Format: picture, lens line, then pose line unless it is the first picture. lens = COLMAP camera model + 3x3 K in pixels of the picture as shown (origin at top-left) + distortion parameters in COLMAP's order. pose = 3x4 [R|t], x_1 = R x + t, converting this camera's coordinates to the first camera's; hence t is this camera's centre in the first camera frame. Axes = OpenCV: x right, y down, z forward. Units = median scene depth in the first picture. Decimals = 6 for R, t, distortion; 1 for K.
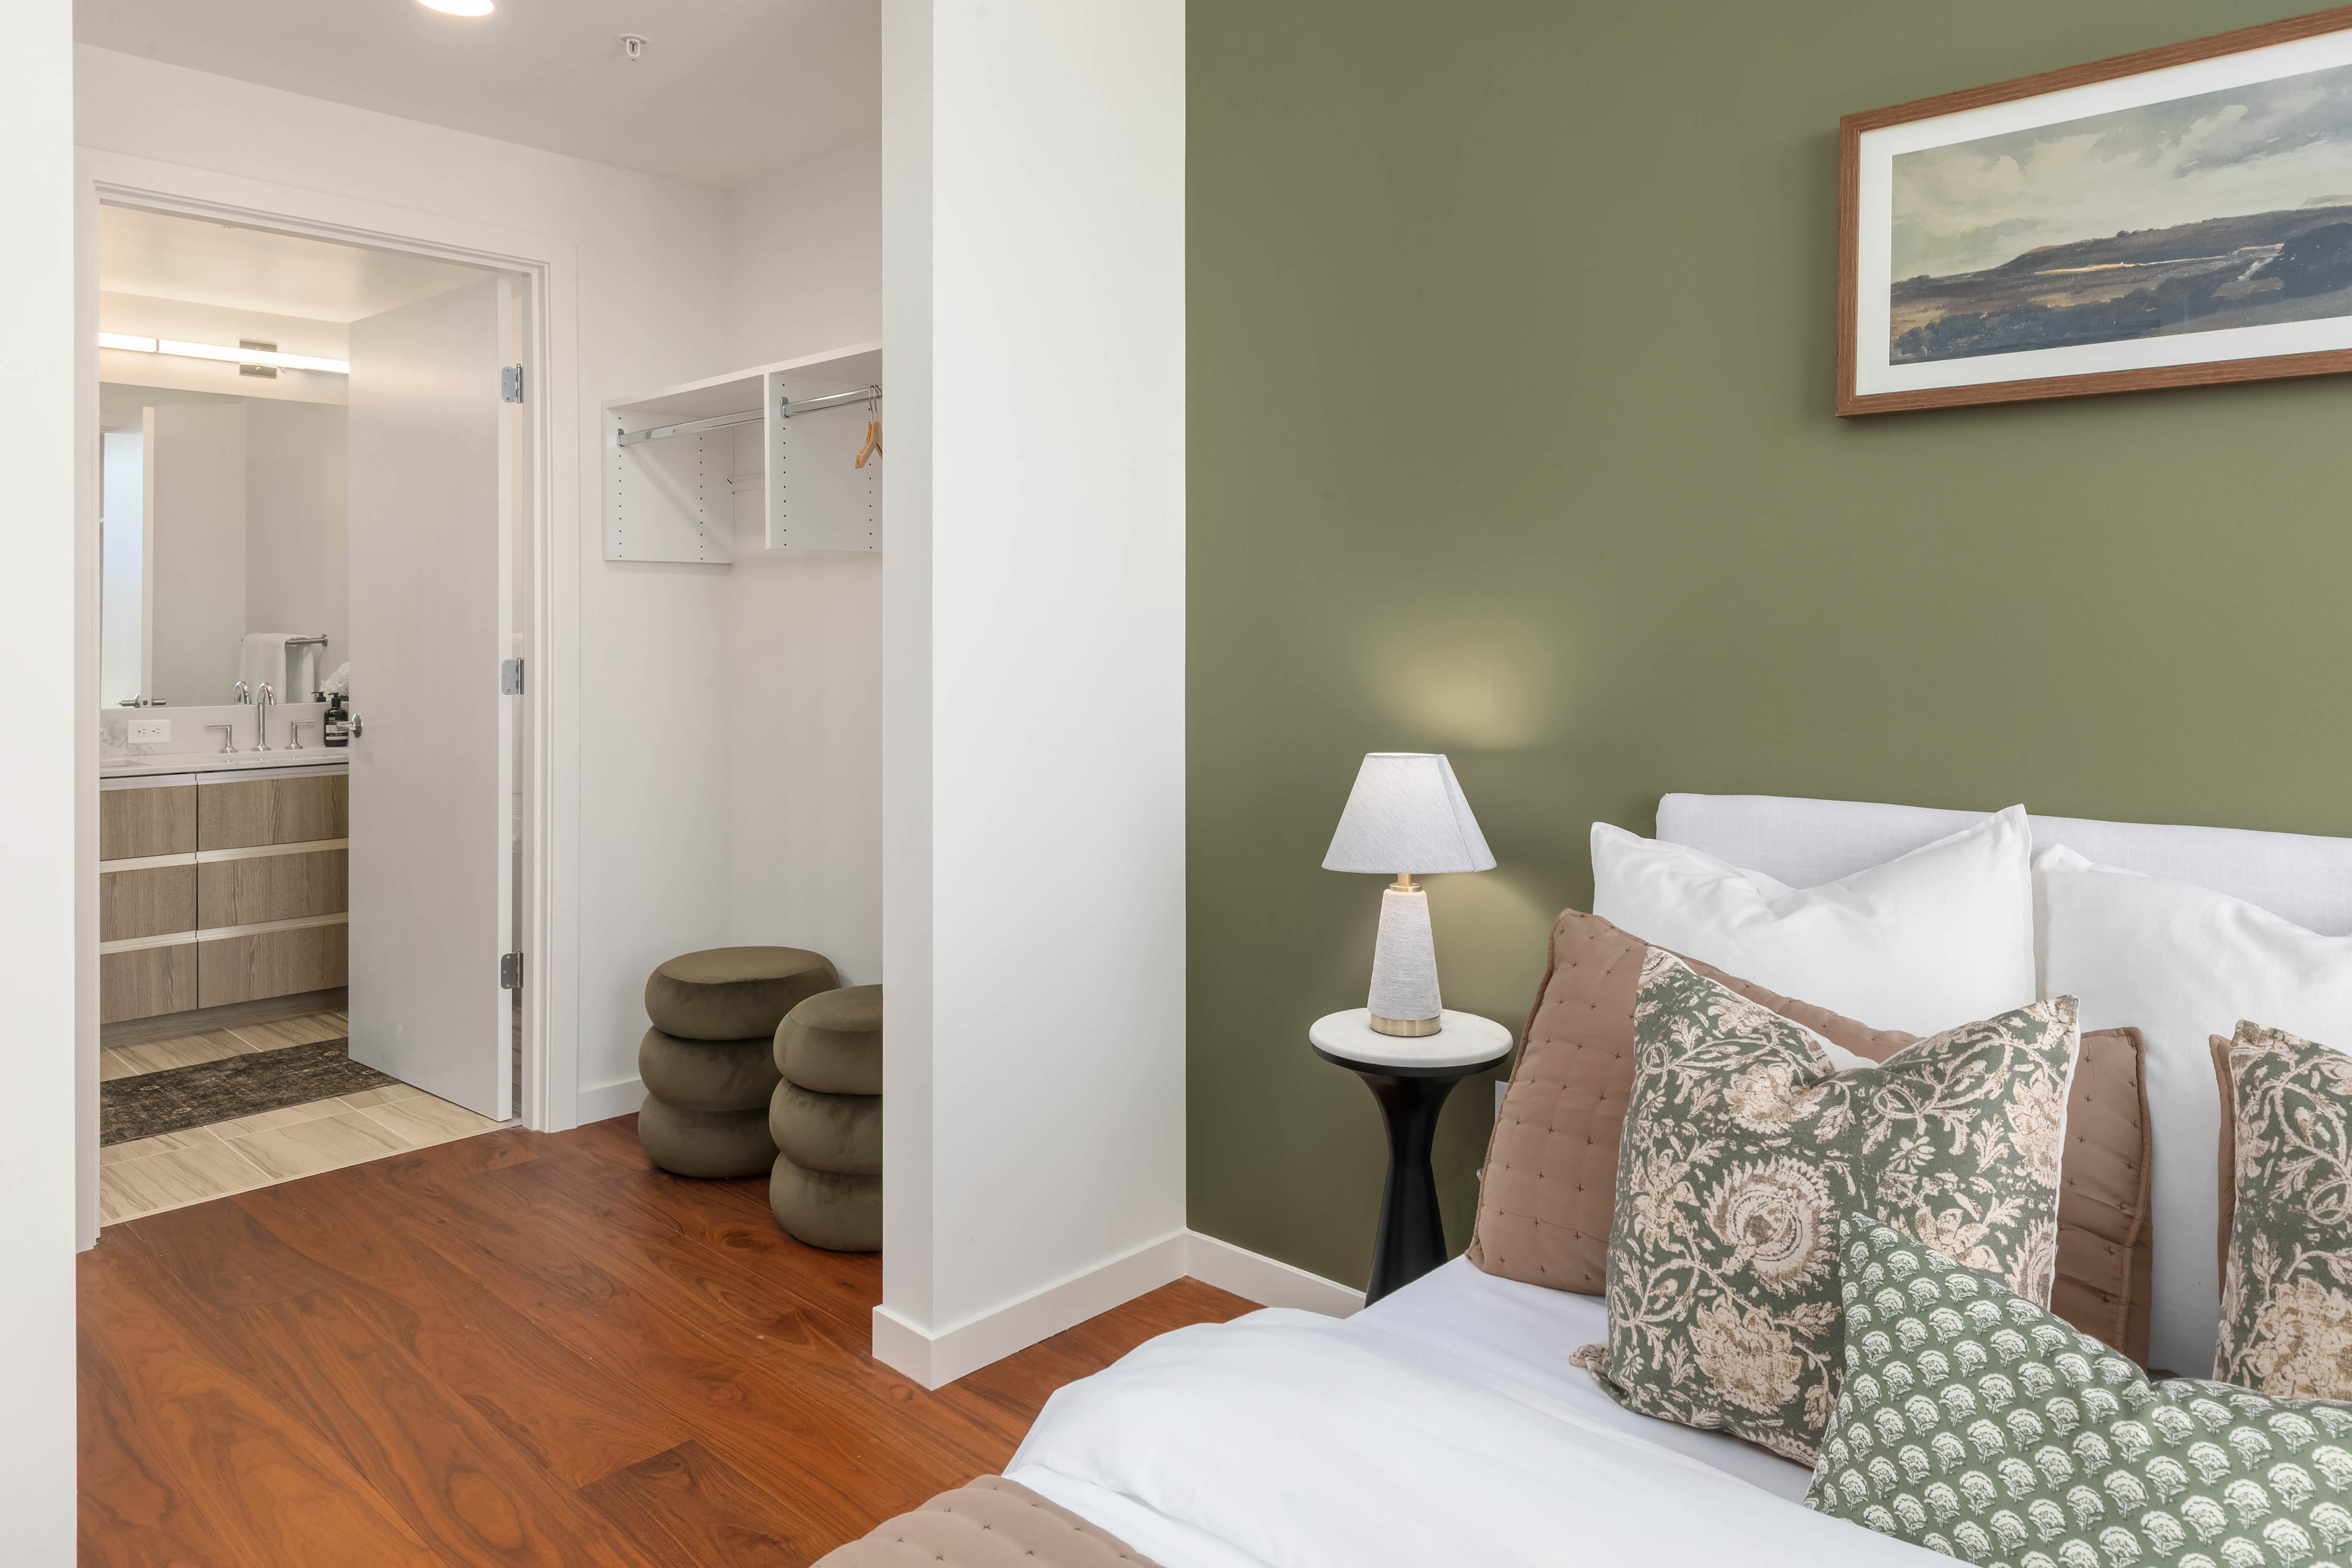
lens RADIAL K [[1501.4, 0, 1172.5], [0, 1501.4, 646.1], [0, 0, 1]] dist [-0.013348, 0.000900]
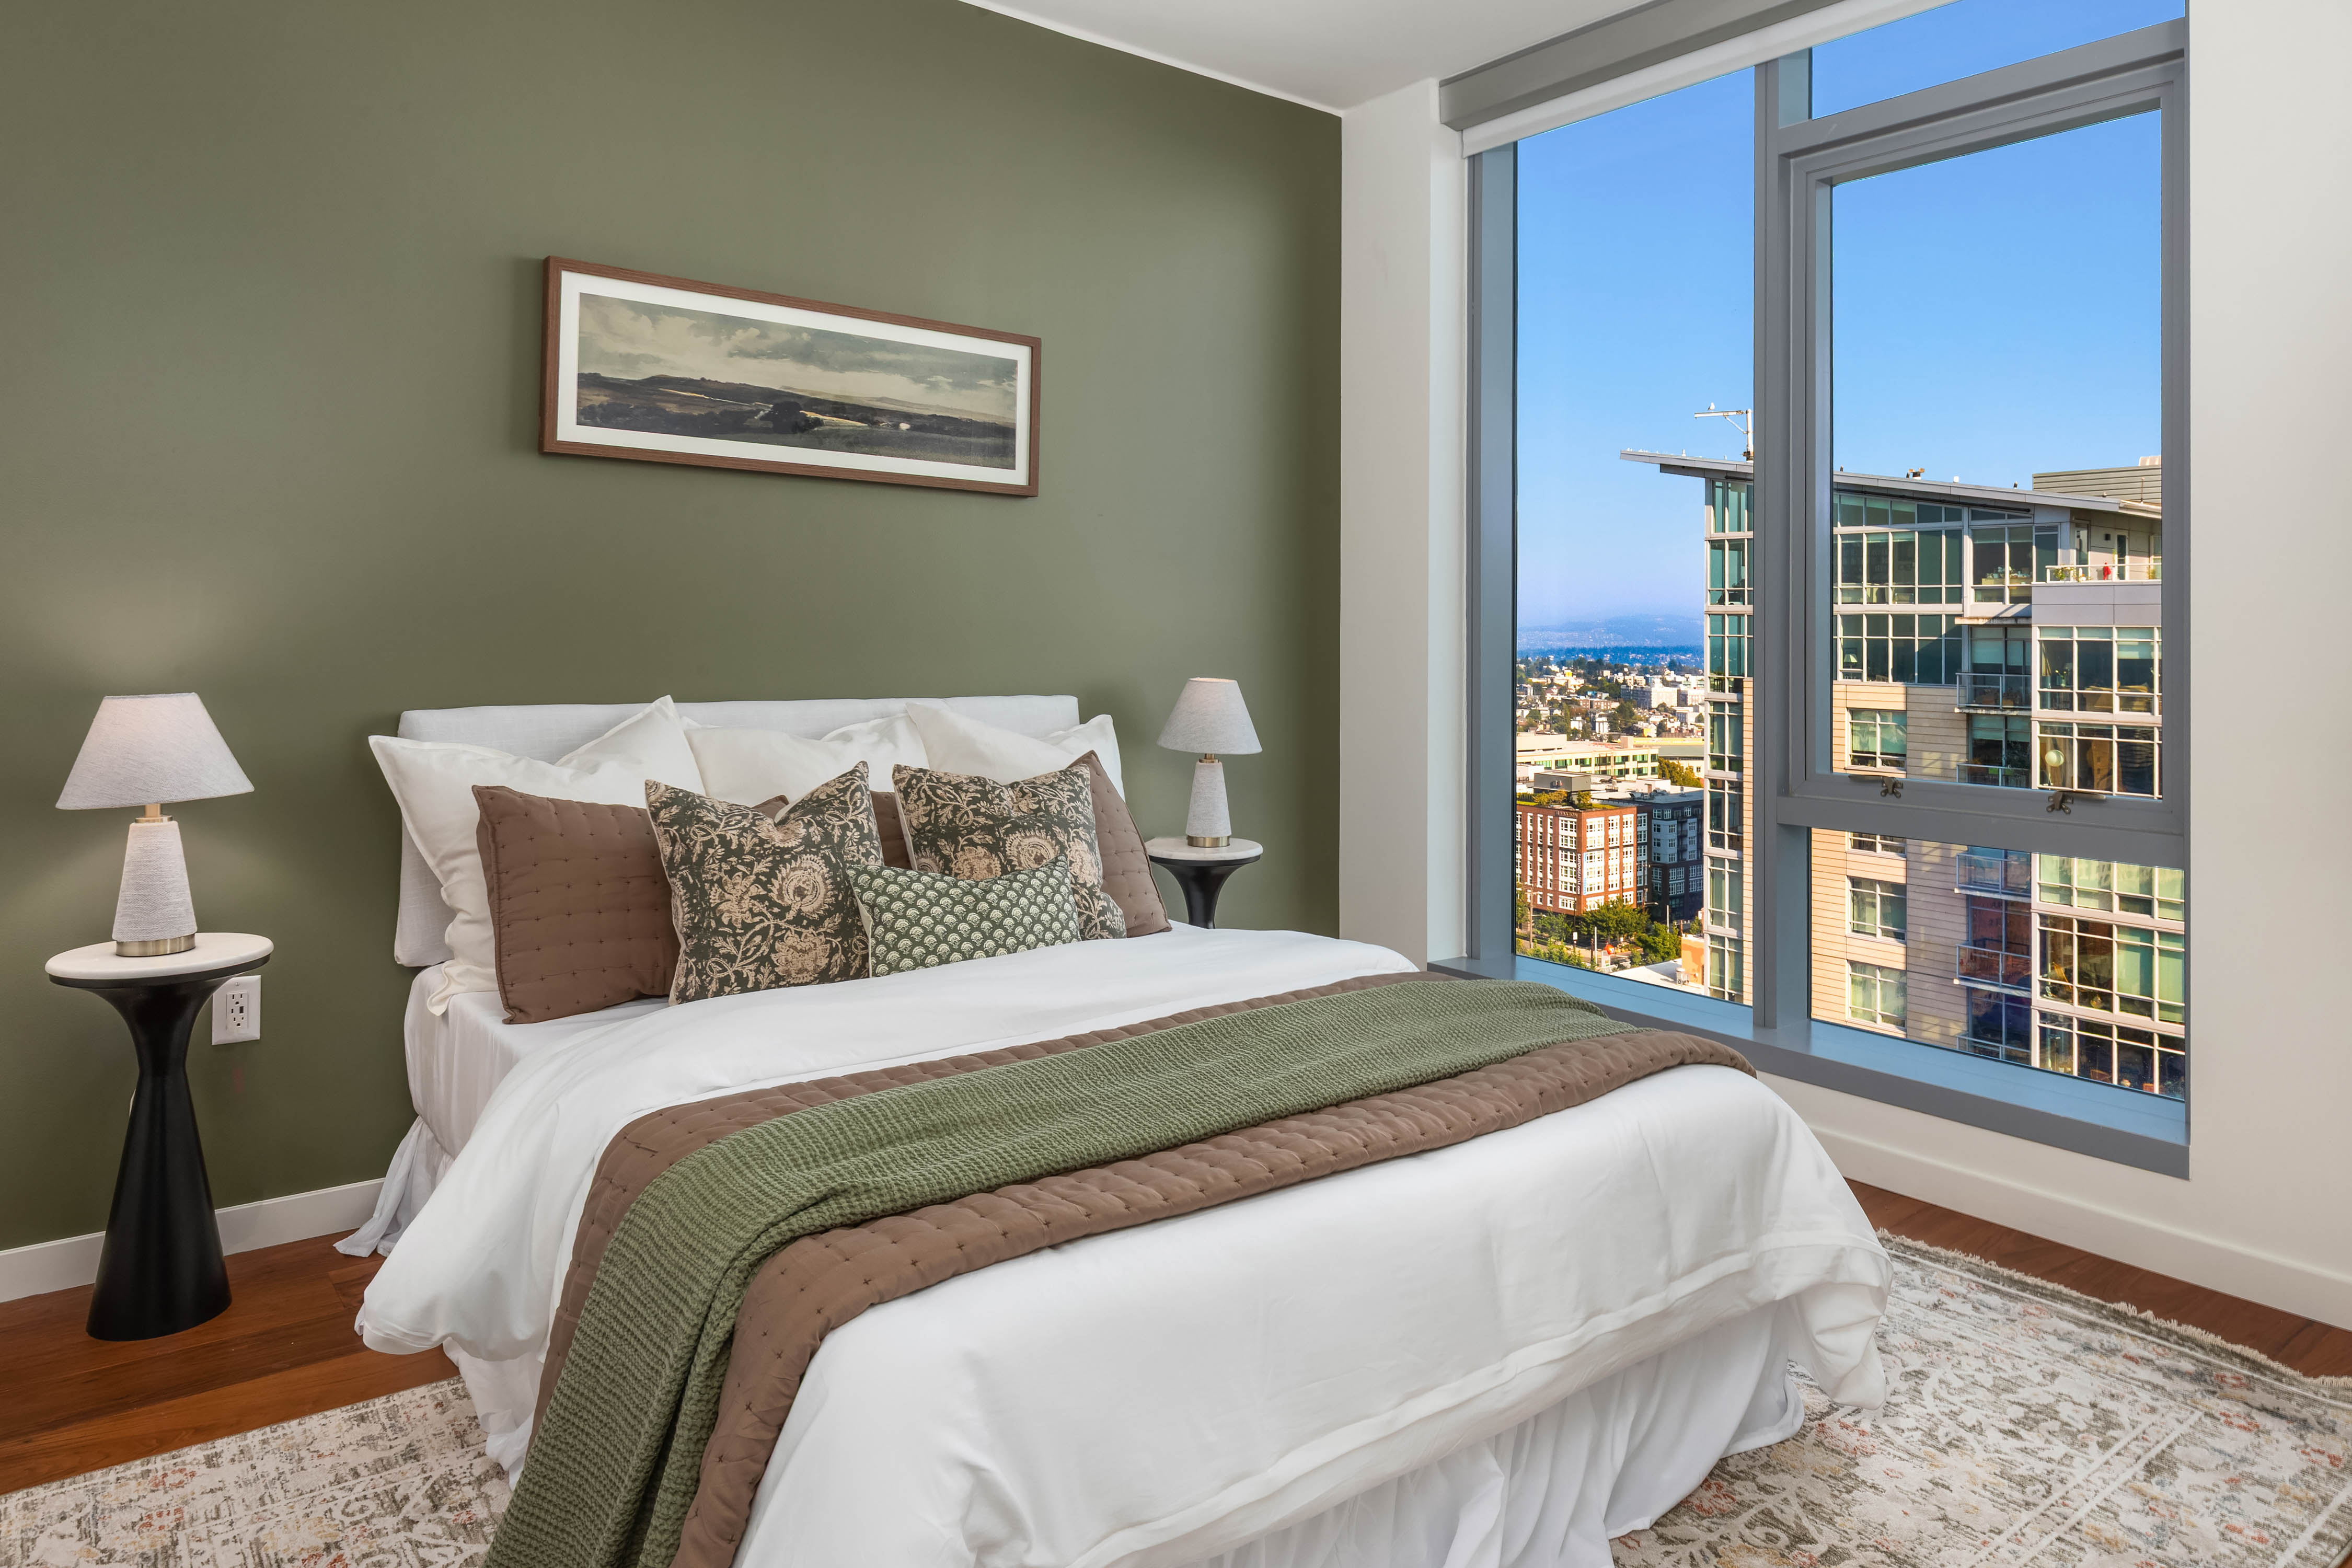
lens RADIAL K [[1501.4, 0, 1172.5], [0, 1501.4, 646.1], [0, 0, 1]] dist [-0.013348, 0.000900]
pose [[0.147737, -0.004703, 0.989016, -1.418047], [-0.007206, 0.999957, 0.005831, 0.045259], [-0.989000, -0.007988, 0.147697, 0.208277]]
